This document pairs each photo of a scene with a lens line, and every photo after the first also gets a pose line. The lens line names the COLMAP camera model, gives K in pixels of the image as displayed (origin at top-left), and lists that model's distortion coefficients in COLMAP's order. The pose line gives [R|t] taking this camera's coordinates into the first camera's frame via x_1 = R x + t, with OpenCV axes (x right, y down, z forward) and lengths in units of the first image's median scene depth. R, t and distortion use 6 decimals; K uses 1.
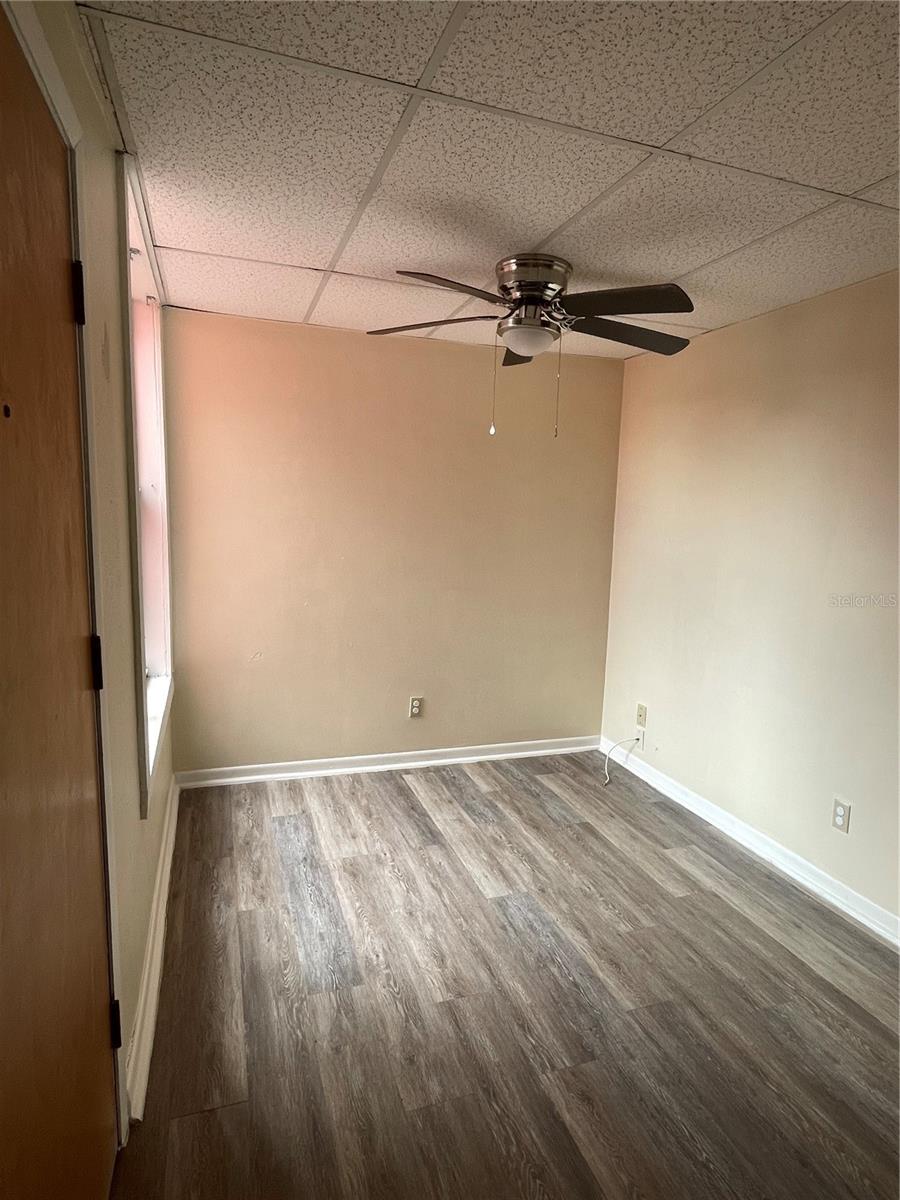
lens RADIAL K [[672.9, 0, 449.3], [0, 672.9, 599.8], [0, 0, 1]] dist [-0.005453, -0.000851]
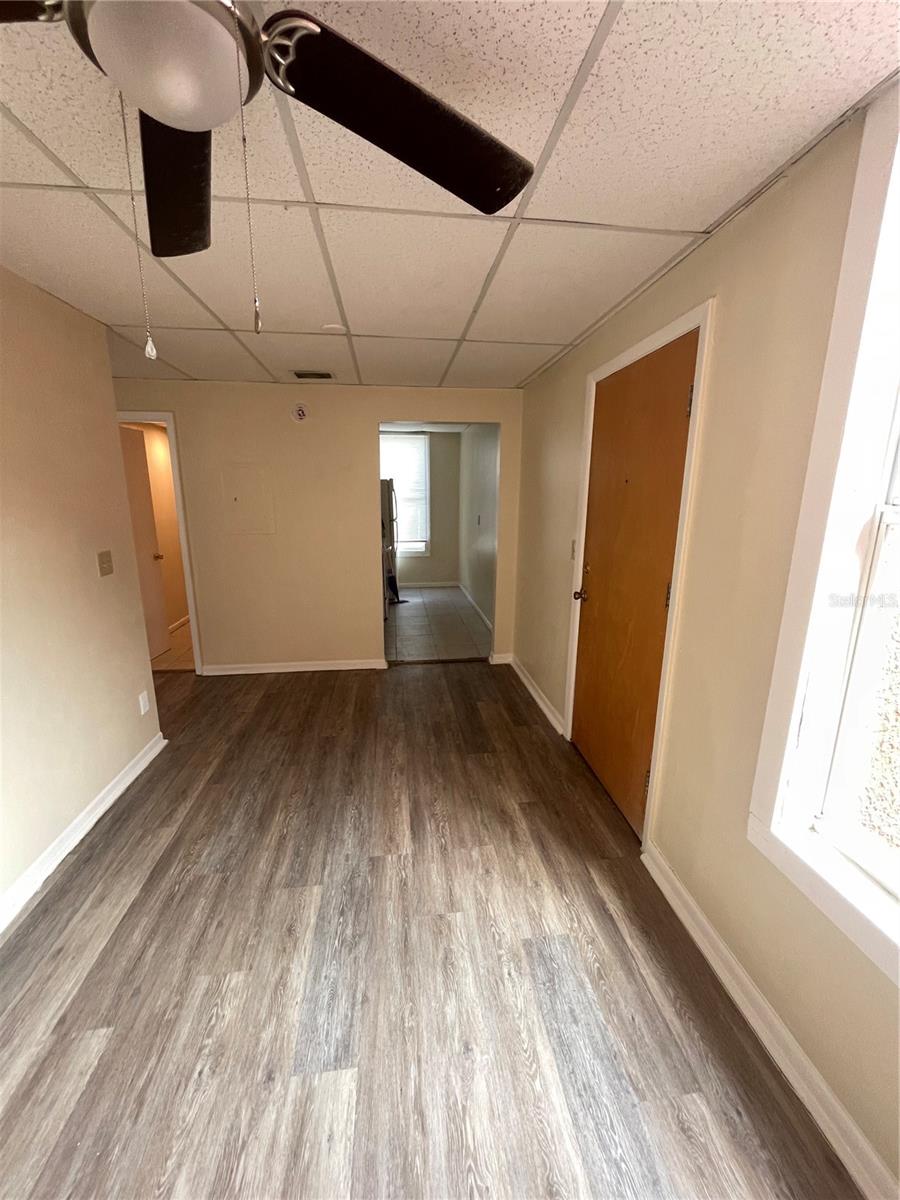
lens RADIAL K [[486.3, 0, 449.4], [0, 486.3, 596.9], [0, 0, 1]] dist [-0.010889, -0.000034]
pose [[-0.975433, -0.081479, 0.204673, -0.121461], [-0.004831, 0.936774, 0.349901, -0.239704], [-0.220242, 0.340317, -0.914154, 1.490479]]
